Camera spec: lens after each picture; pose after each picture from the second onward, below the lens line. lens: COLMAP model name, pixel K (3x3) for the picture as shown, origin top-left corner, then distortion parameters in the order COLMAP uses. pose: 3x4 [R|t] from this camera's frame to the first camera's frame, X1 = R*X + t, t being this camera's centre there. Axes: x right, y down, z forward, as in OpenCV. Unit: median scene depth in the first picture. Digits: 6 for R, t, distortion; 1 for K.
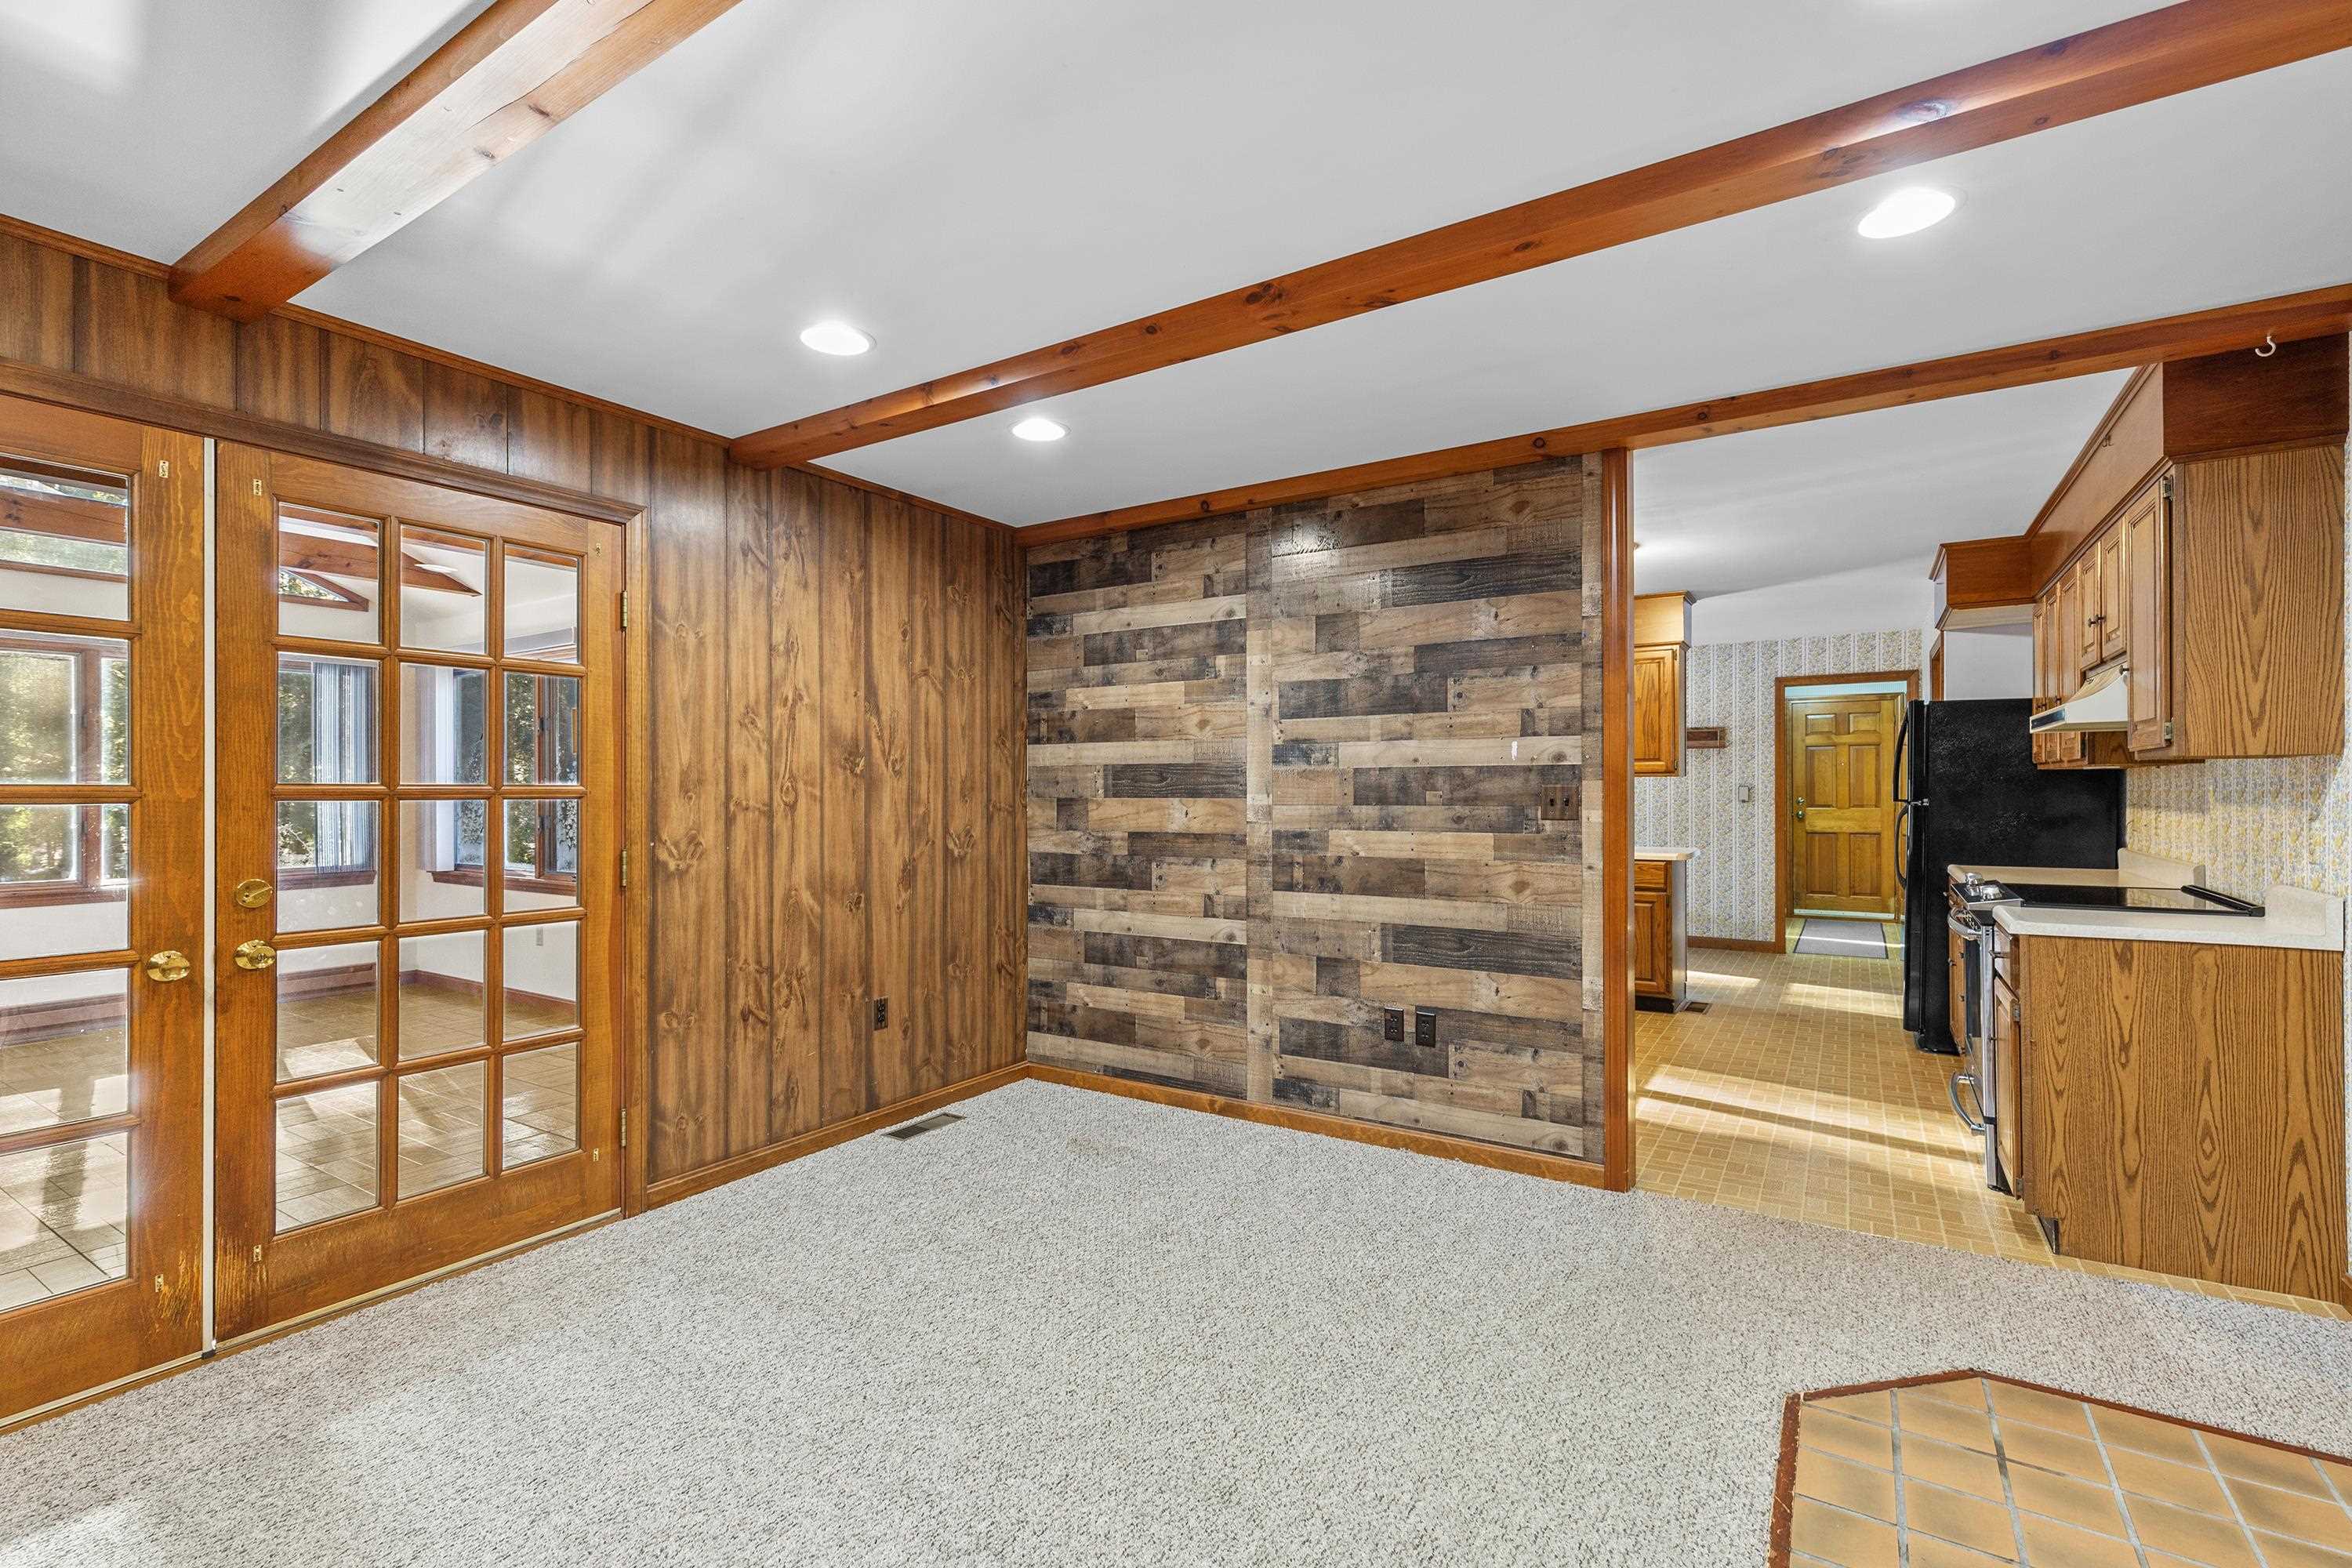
lens RADIAL K [[1055.0, 0, 1170.8], [0, 1055.0, 783.3], [0, 0, 1]] dist [0.002232, -0.000891]
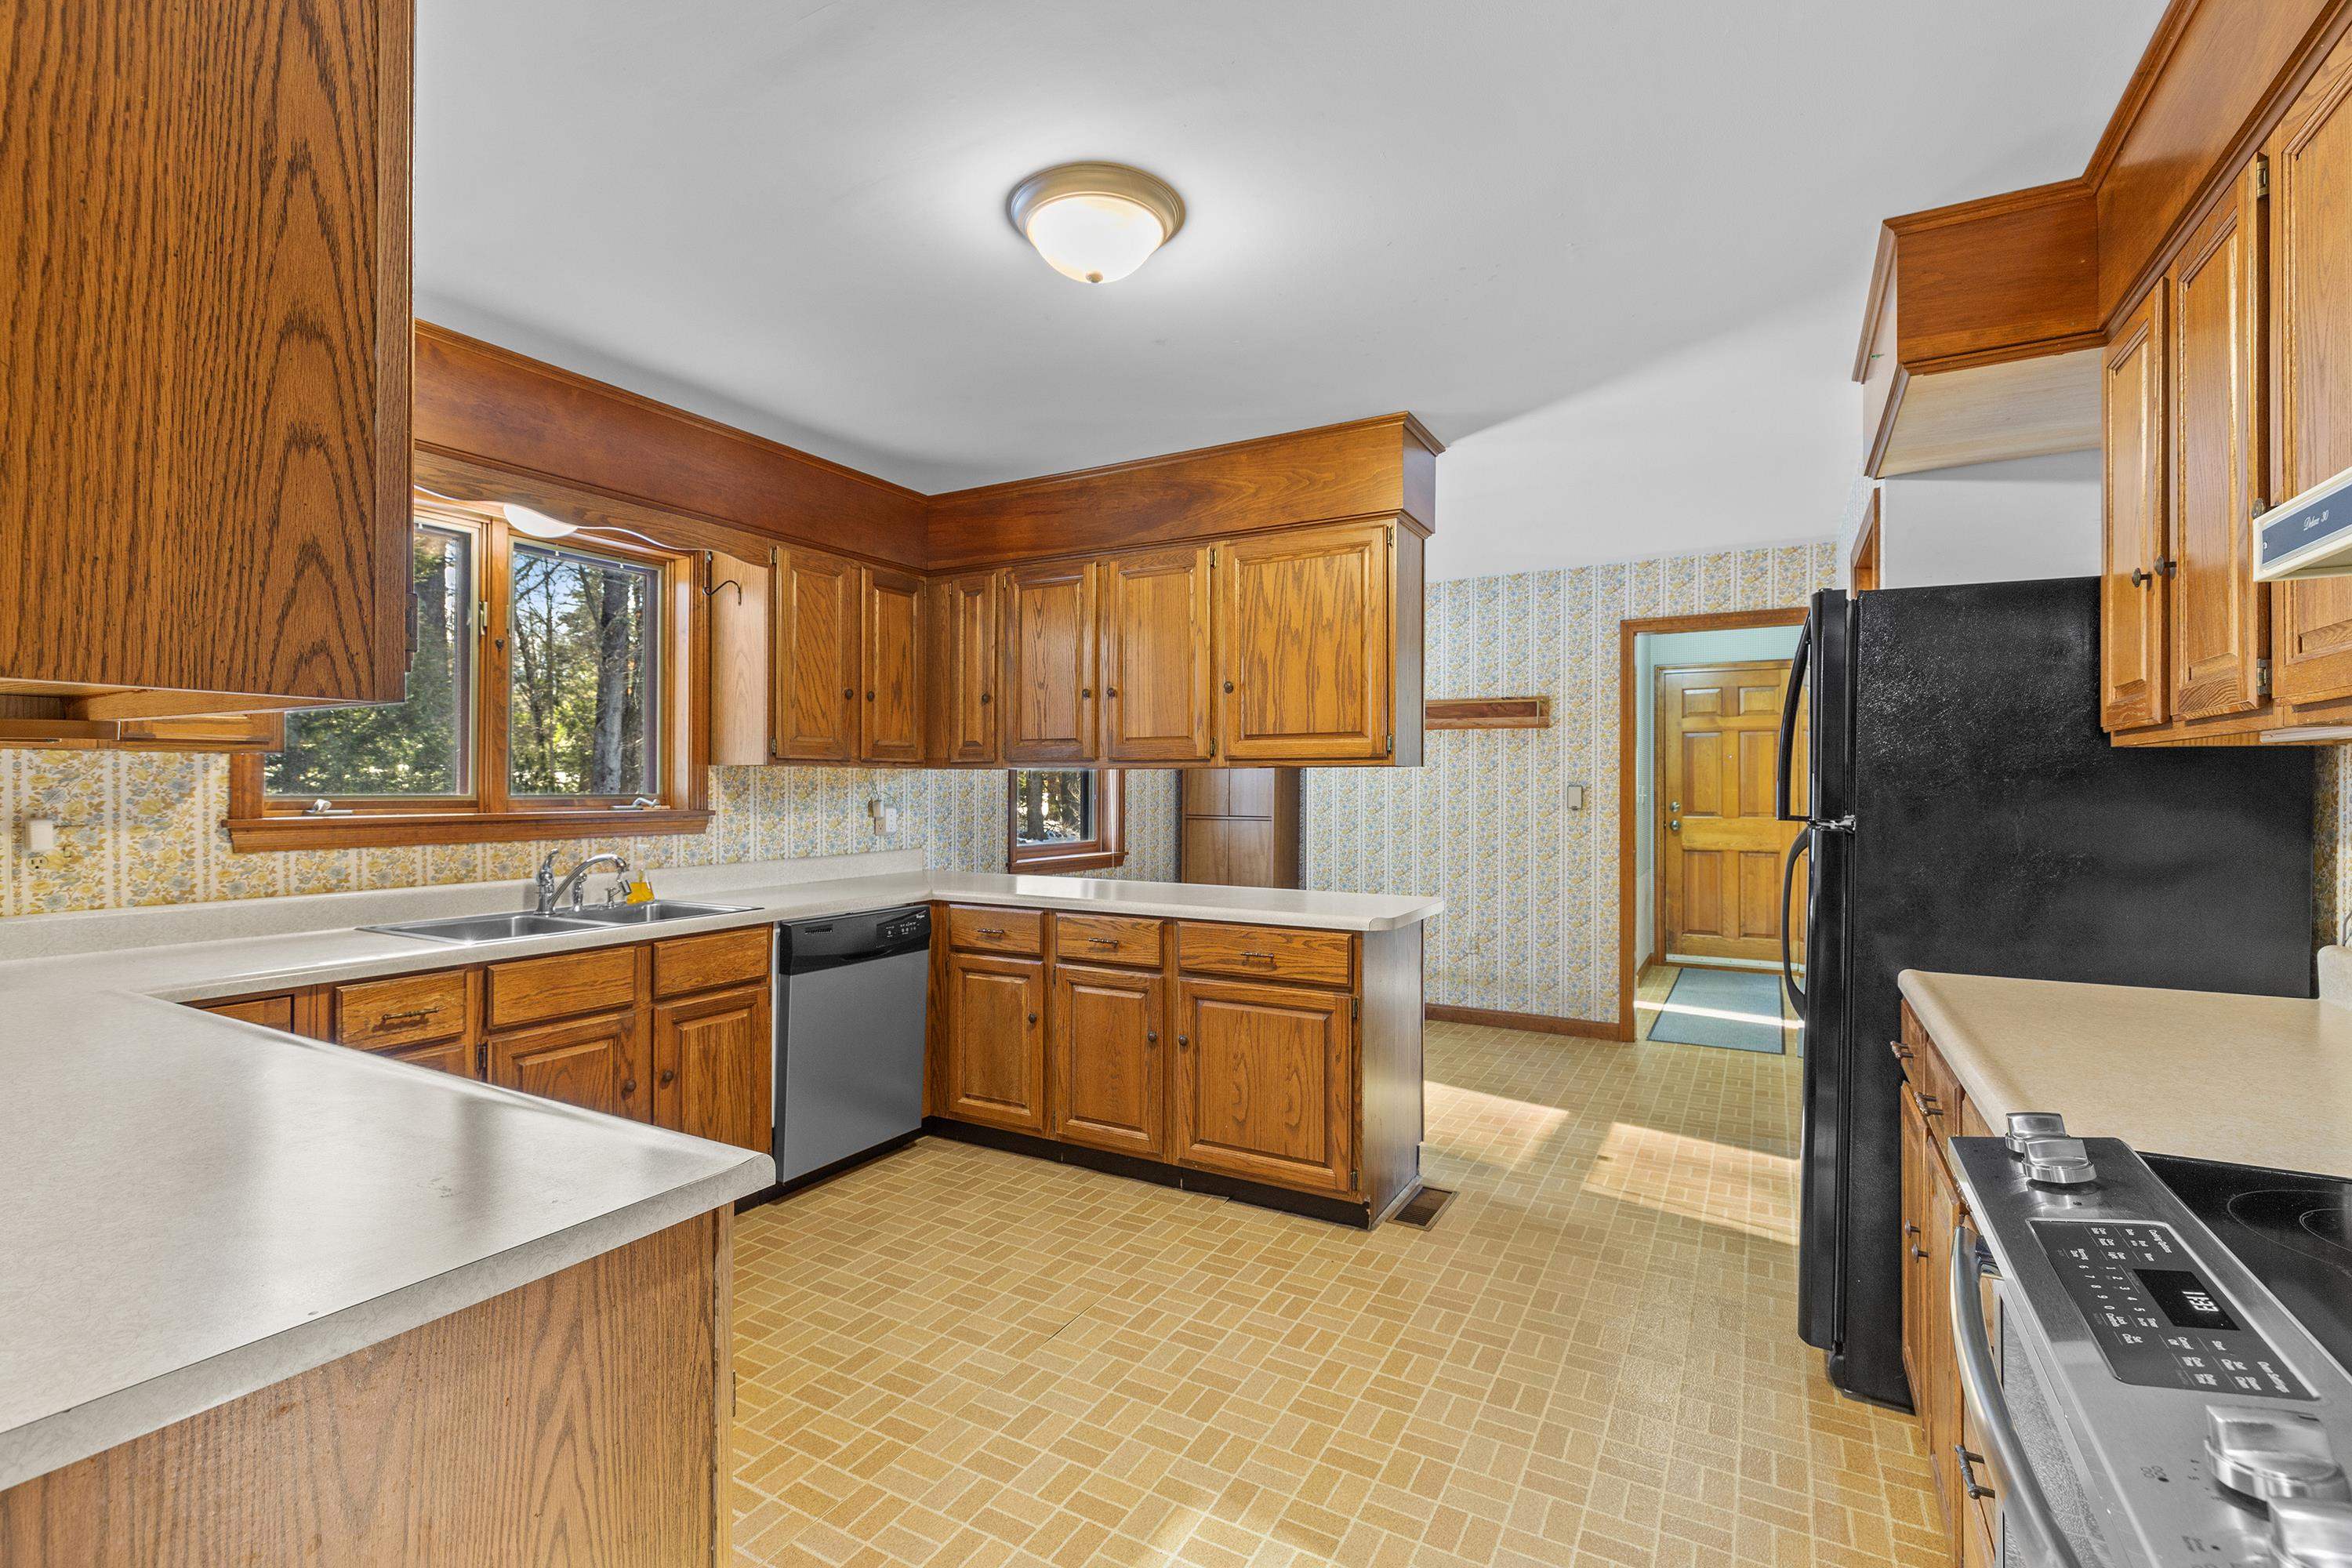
lens RADIAL K [[1055.0, 0, 1172.5], [0, 1055.0, 777.0], [0, 0, 1]] dist [0.002232, -0.000891]
pose [[0.998179, 0.005923, 0.060036, 0.255194], [-0.005696, 0.999976, -0.003960, 0.001280], [-0.060058, 0.003611, 0.998188, 0.361881]]
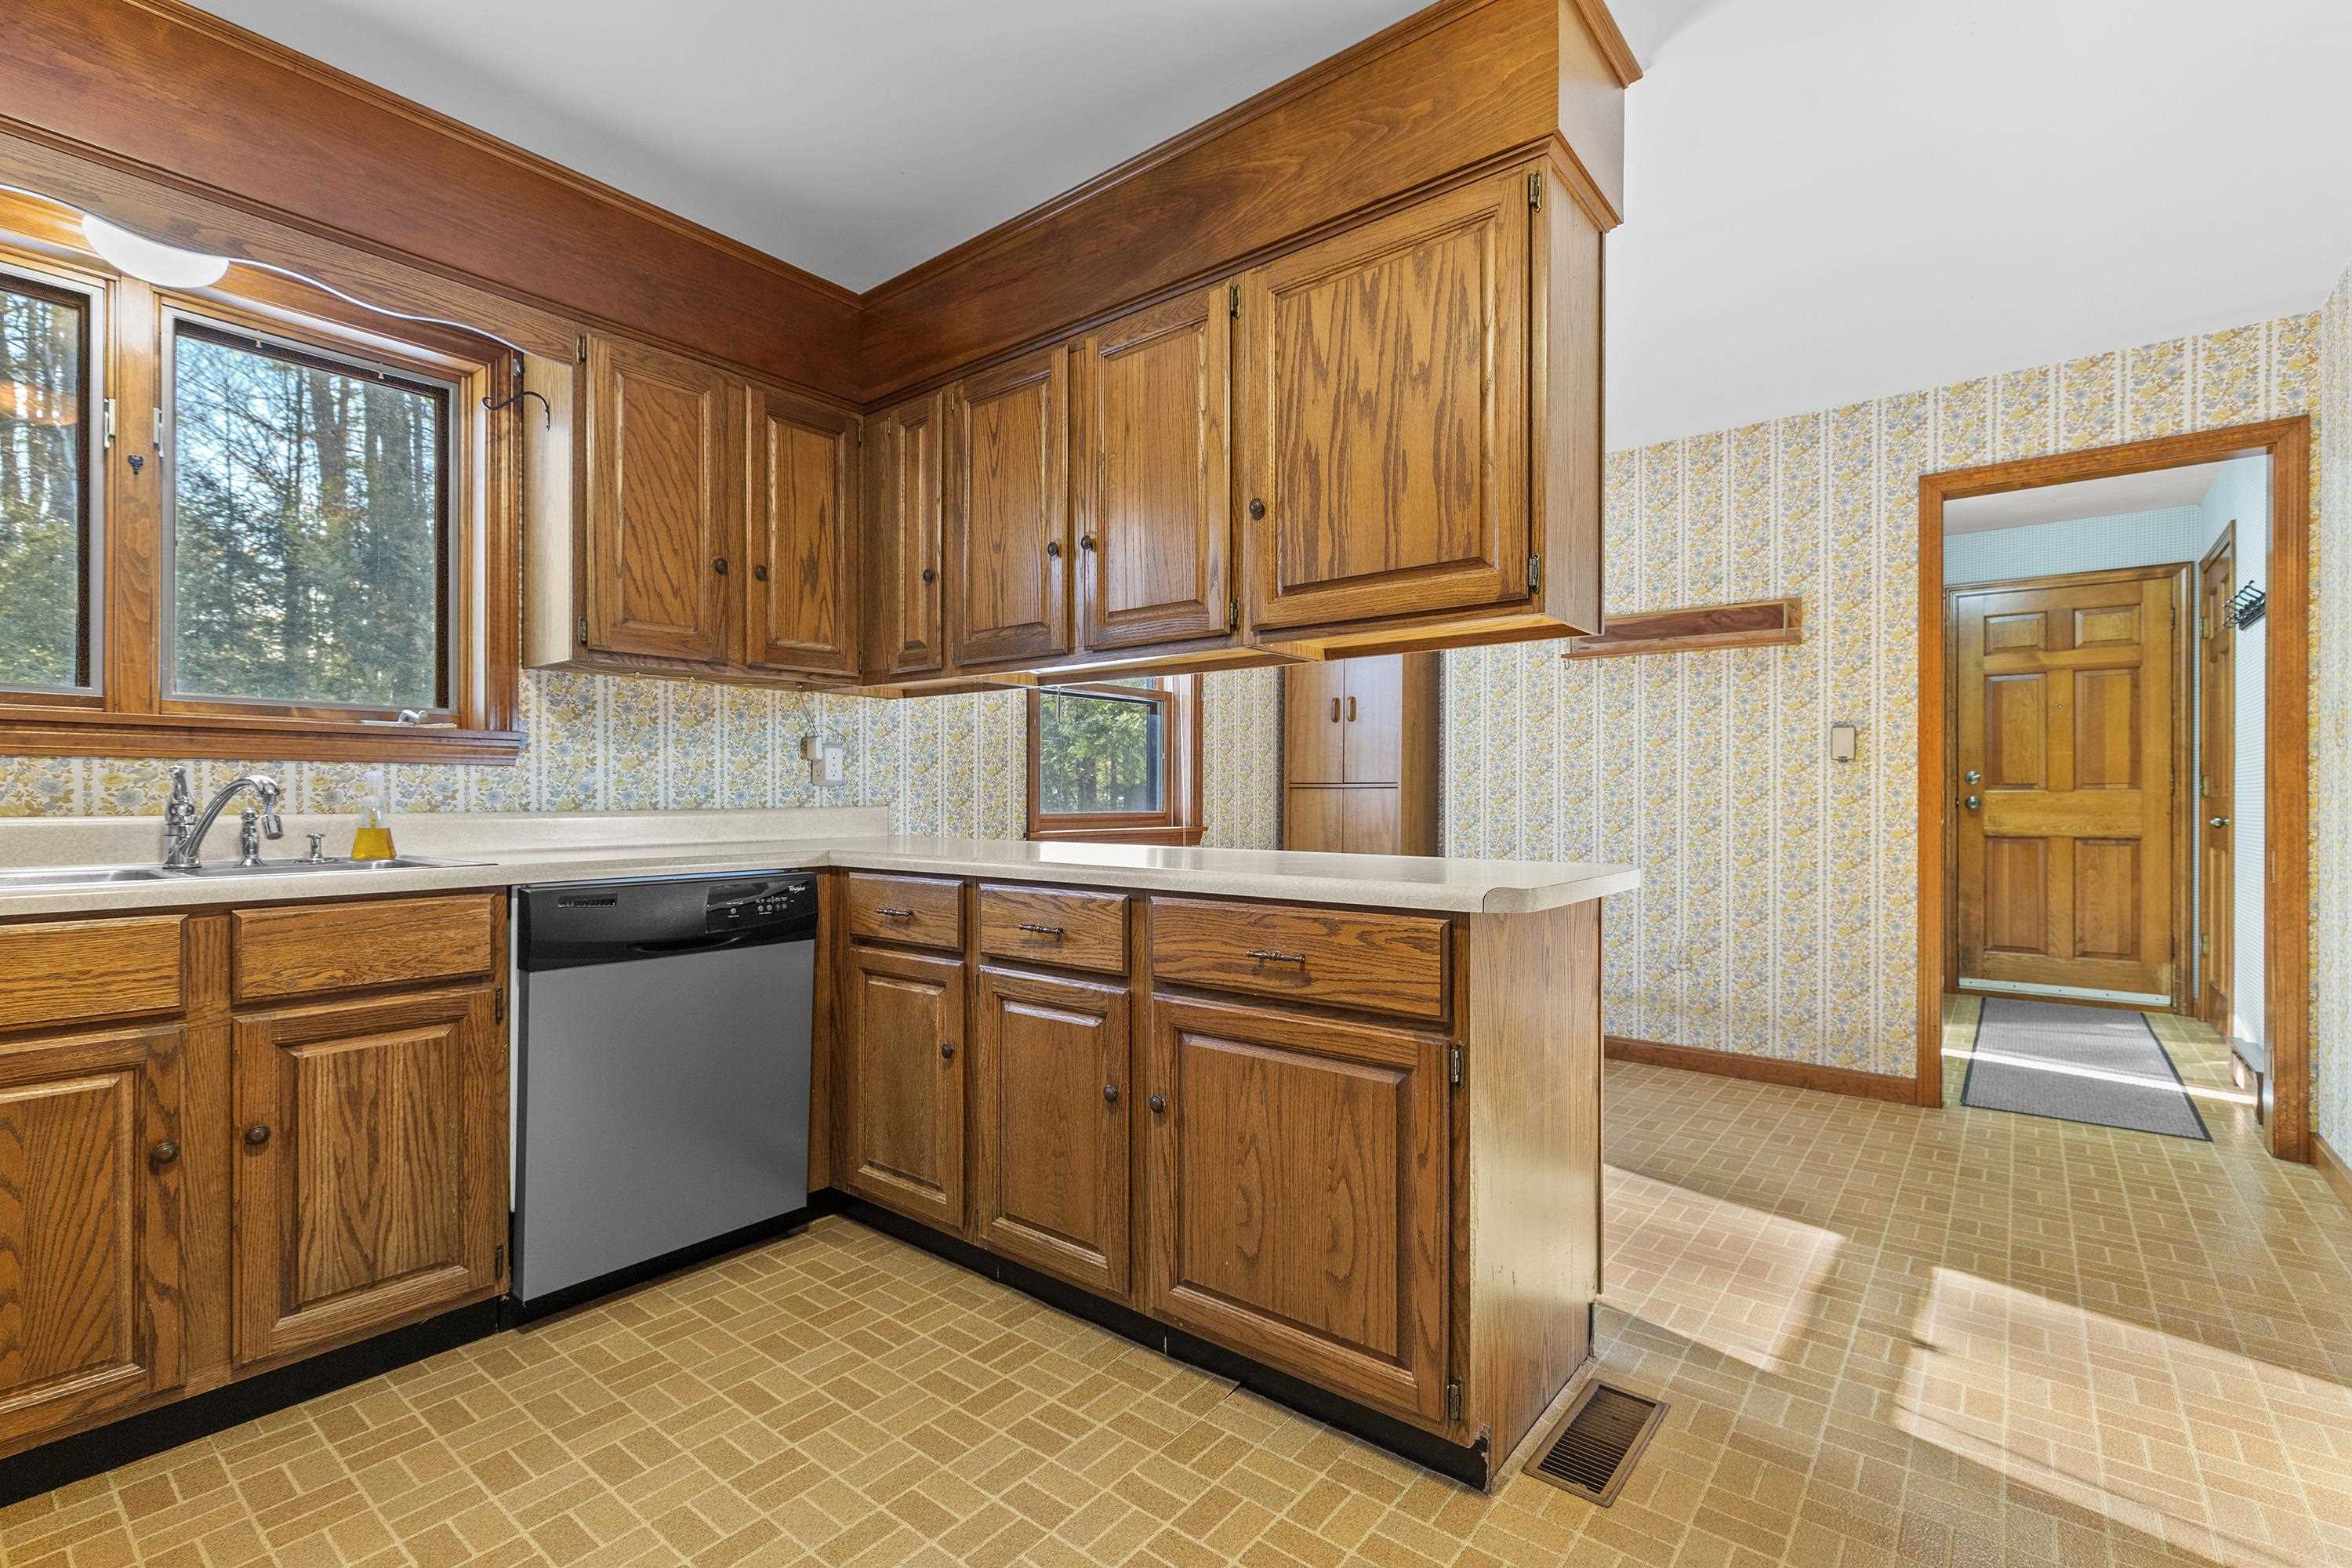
lens RADIAL K [[1055.0, 0, 1174.7], [0, 1055.0, 793.9], [0, 0, 1]] dist [0.002232, -0.000891]
pose [[0.994737, 0.003944, -0.102387, 0.309849], [-0.003579, 0.999987, 0.003751, 0.030997], [0.102400, -0.003364, 0.994738, 0.531262]]
